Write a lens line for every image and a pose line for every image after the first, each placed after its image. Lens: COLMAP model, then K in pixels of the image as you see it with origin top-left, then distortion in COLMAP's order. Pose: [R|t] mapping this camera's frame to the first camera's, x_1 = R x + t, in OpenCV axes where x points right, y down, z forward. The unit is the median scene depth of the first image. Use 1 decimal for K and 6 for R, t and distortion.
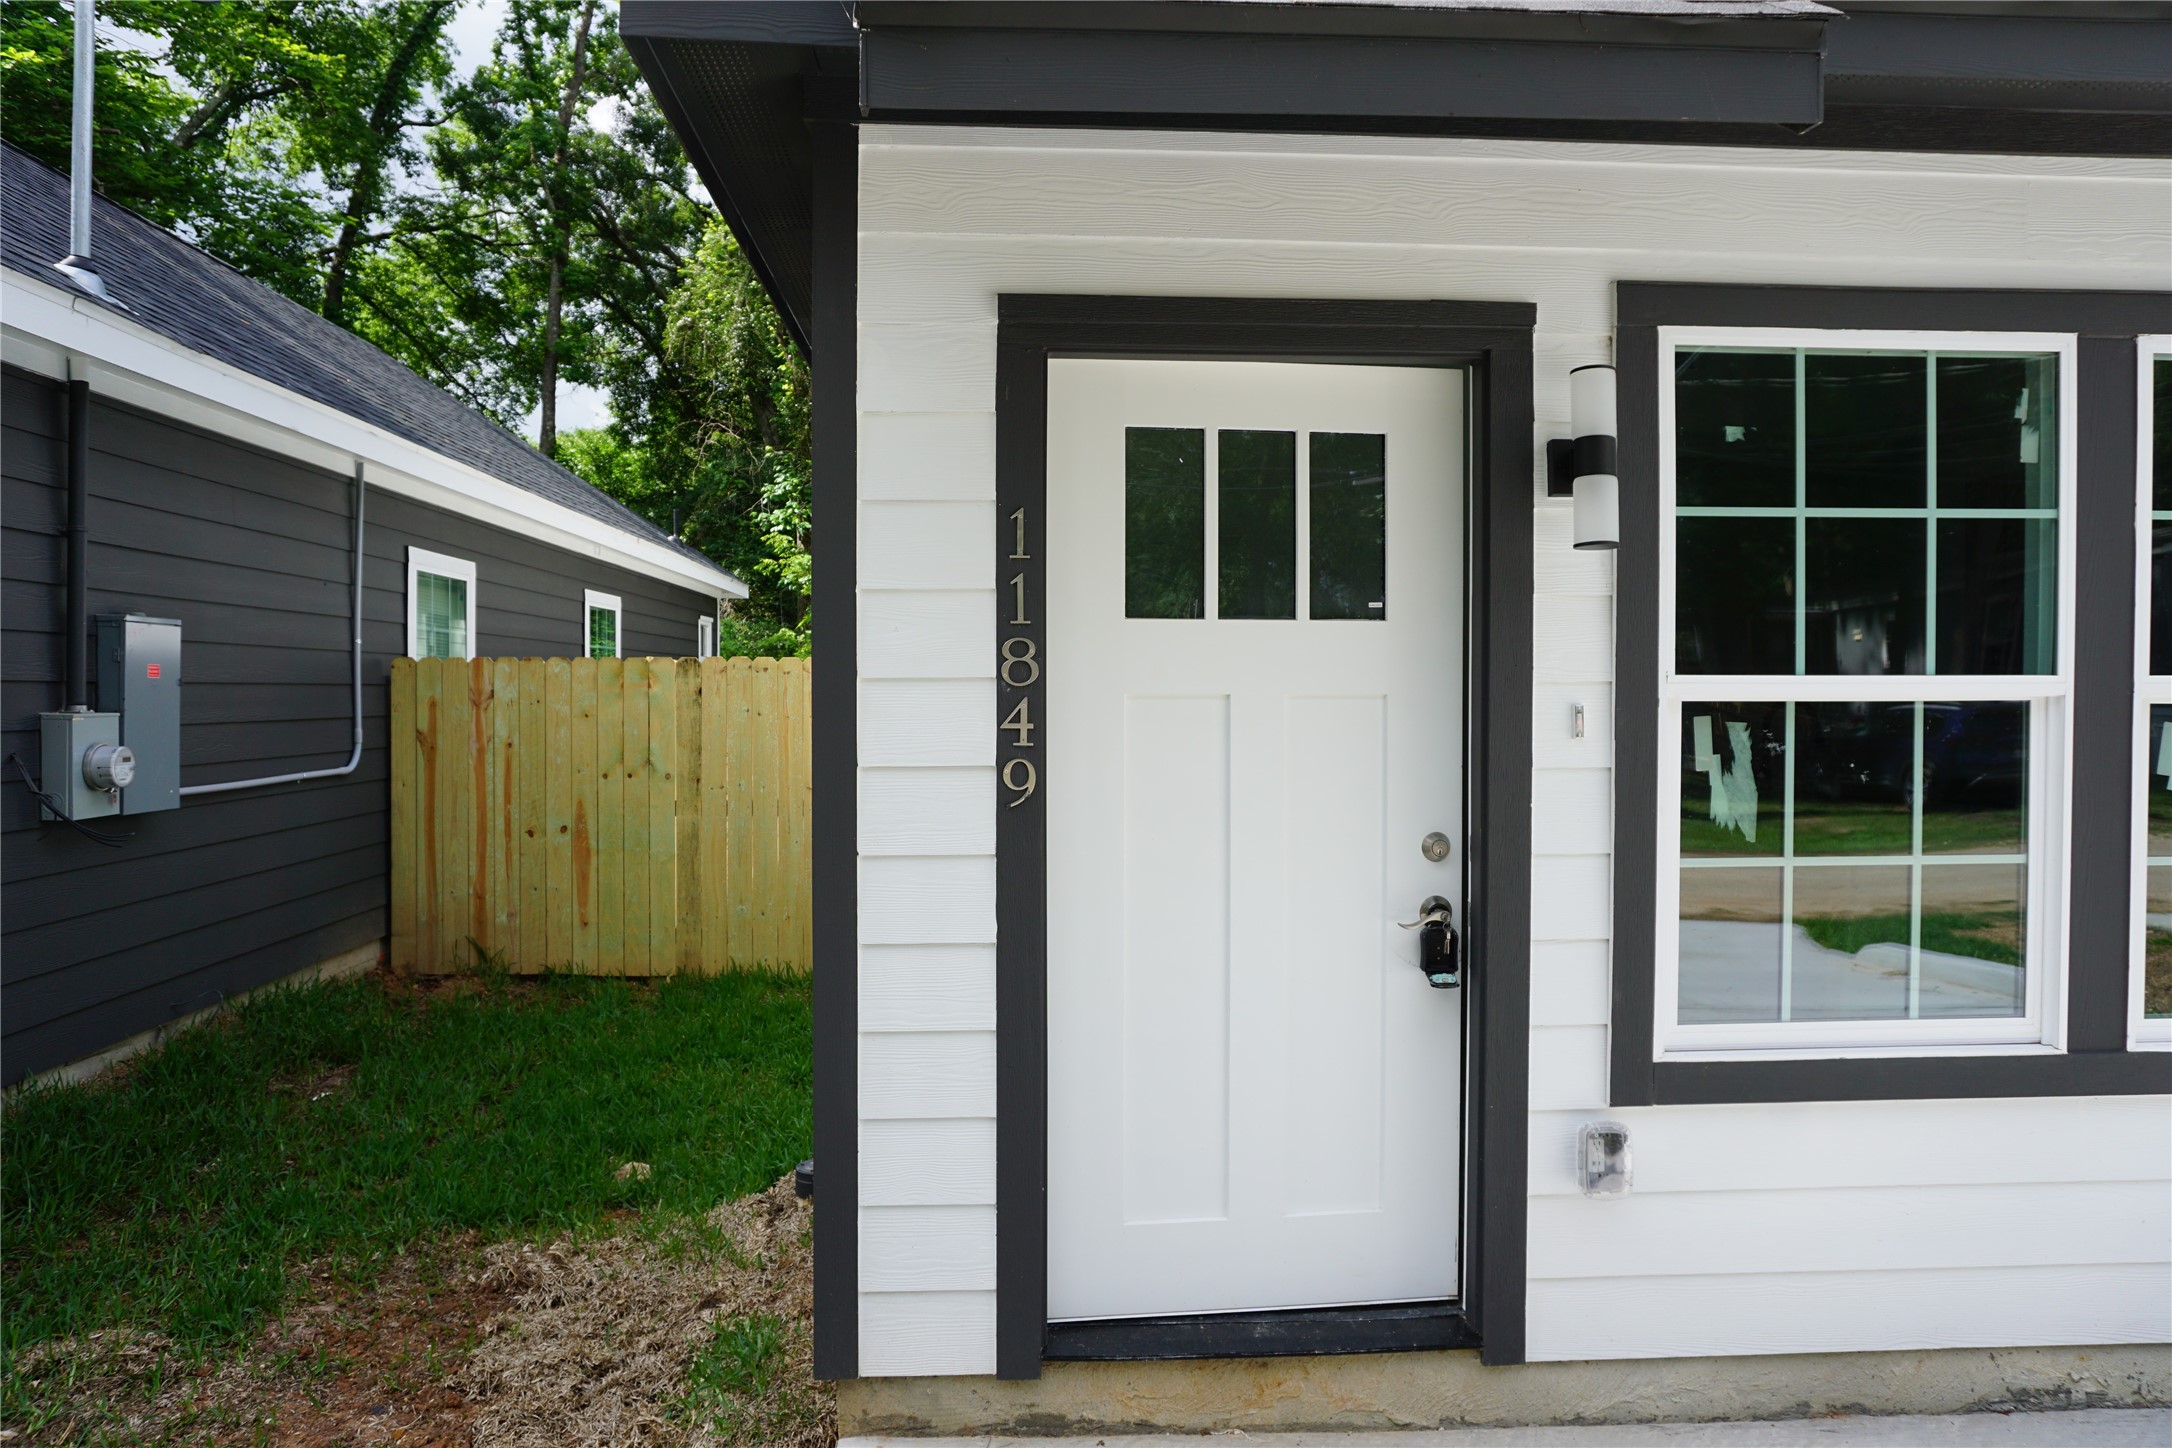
lens RADIAL K [[1477.9, 0, 1082.7], [0, 1477.9, 715.0], [0, 0, 1]] dist [-0.034322, 0.037934]
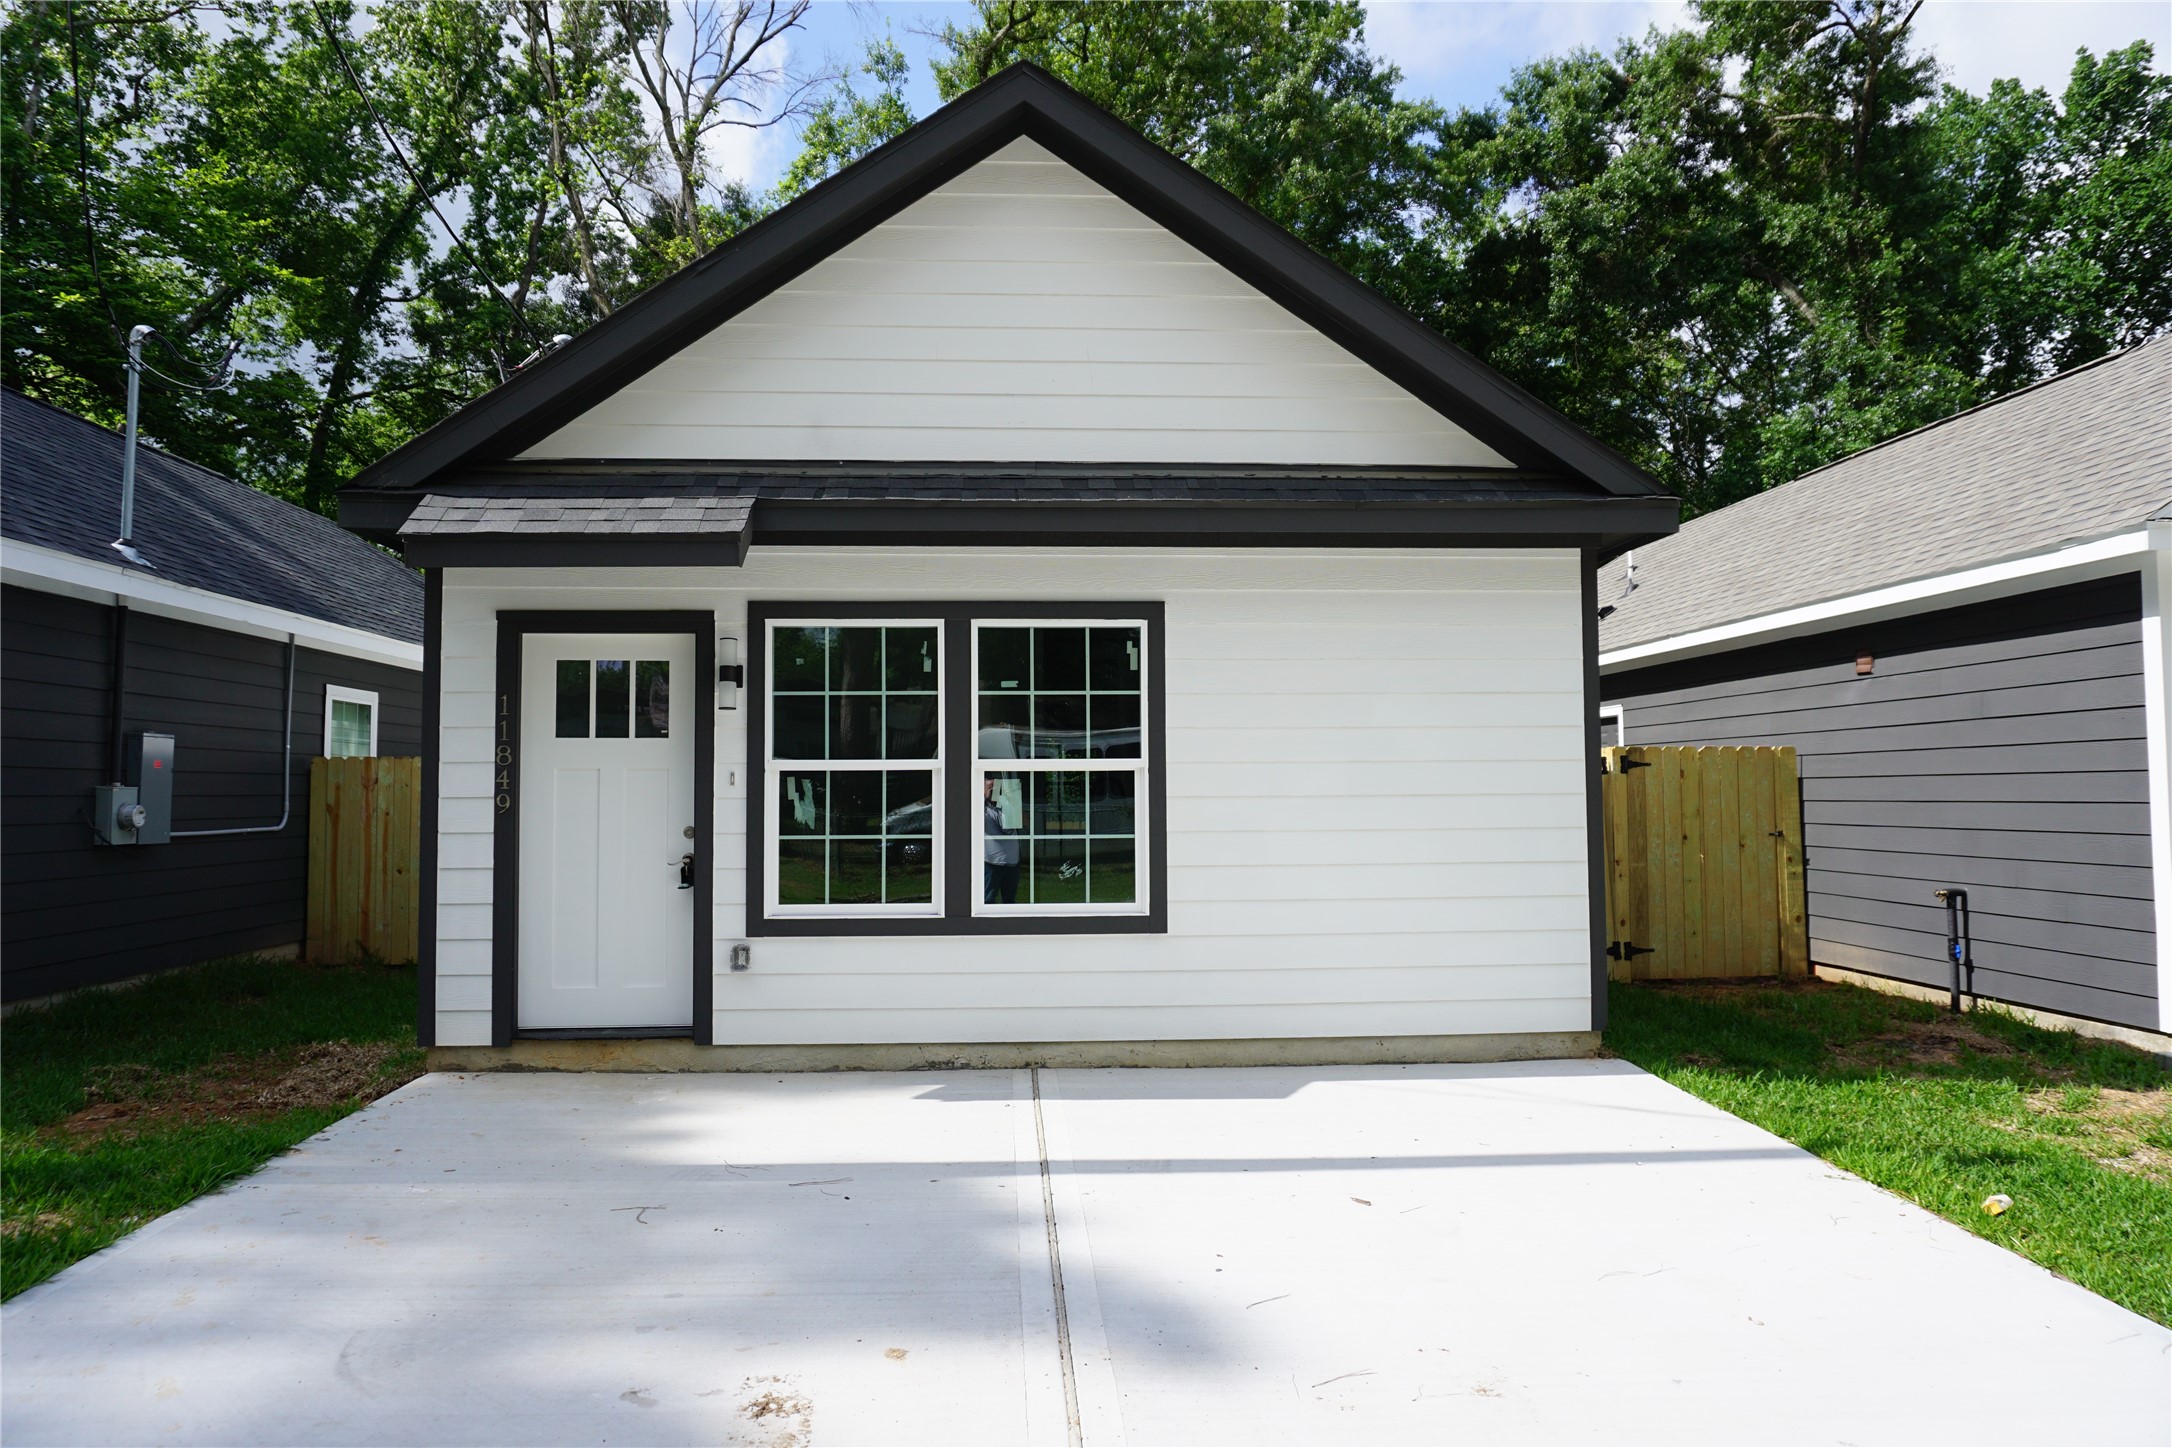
lens RADIAL K [[1503.5, 0, 1084.2], [0, 1503.5, 724.5], [0, 0, 1]] dist [-0.040187, 0.056130]
pose [[0.999972, -0.004119, -0.006223, 0.475226], [0.003730, 0.998107, -0.061386, 0.035449], [0.006464, 0.061361, 0.998095, -0.760525]]
